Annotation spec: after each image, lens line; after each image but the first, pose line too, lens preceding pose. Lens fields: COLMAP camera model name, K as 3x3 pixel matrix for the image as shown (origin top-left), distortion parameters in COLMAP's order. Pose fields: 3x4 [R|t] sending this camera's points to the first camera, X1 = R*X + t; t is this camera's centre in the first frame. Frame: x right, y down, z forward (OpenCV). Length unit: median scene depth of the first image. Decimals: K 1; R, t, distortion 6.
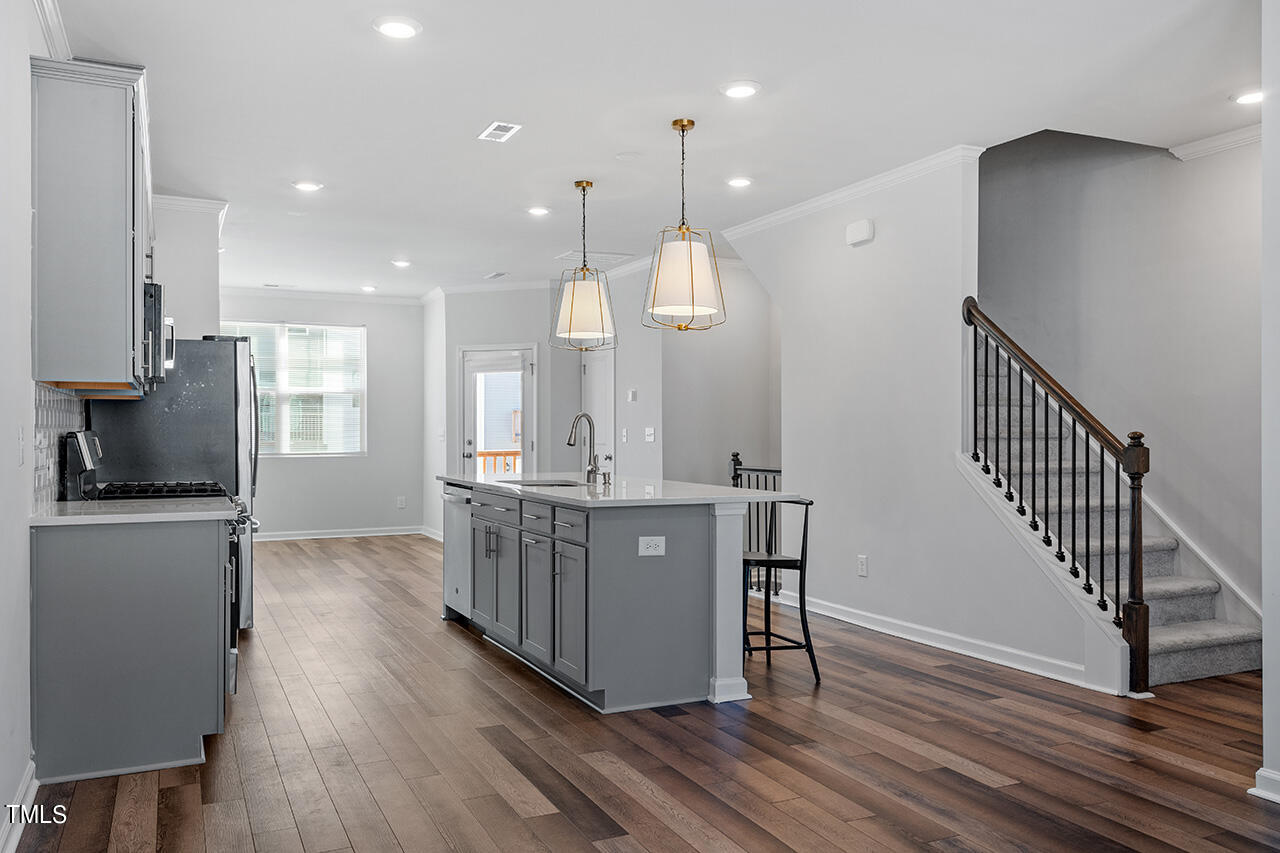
lens RADIAL K [[962.3, 0, 640.0], [0, 962.3, 423.1], [0, 0, 1]] dist [-0.055375, 0.002441]
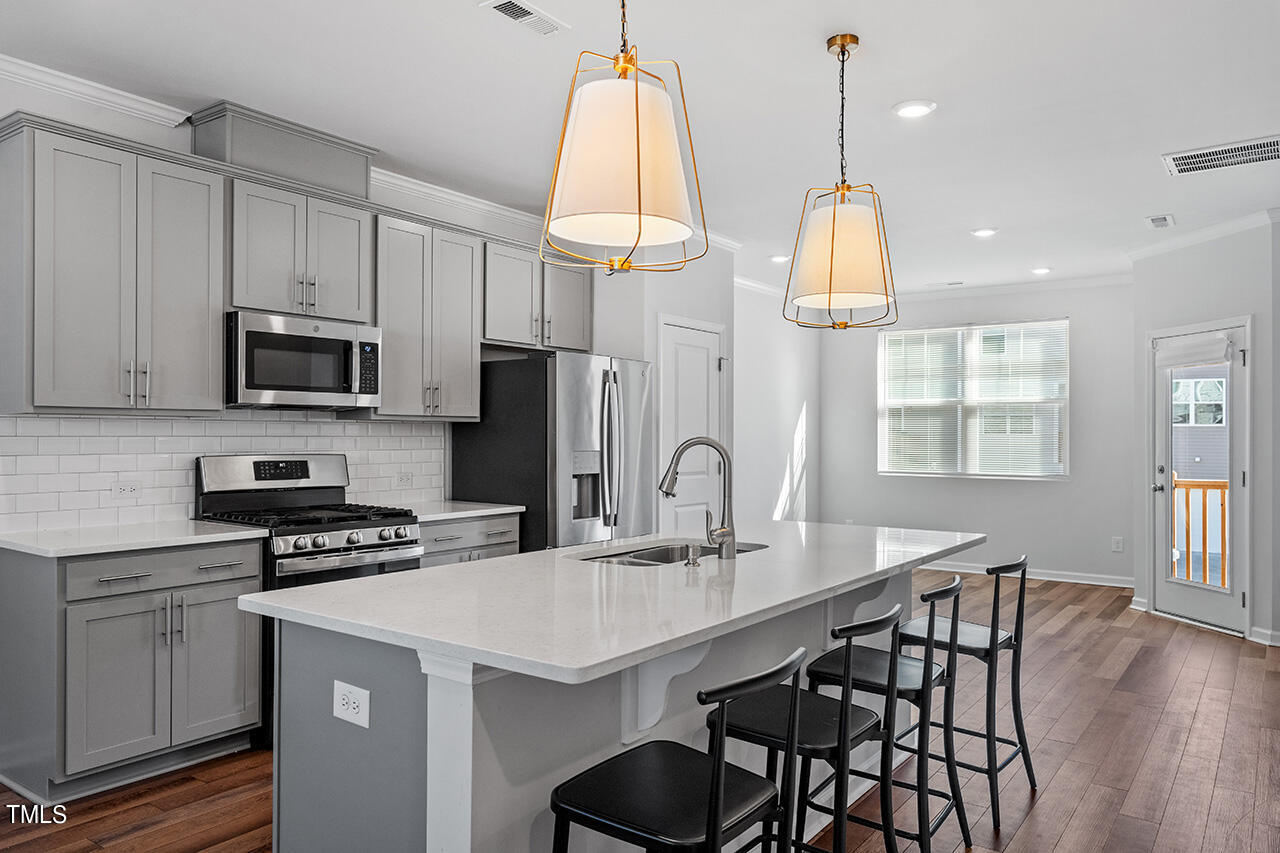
lens RADIAL K [[876.4, 0, 637.1], [0, 876.4, 430.1], [0, 0, 1]] dist [-0.003760, 0.000063]
pose [[0.474223, -0.002690, -0.880401, 0.204420], [0.001296, 0.999996, -0.002357, -0.007351], [0.880404, -0.000023, 0.474224, 0.372101]]
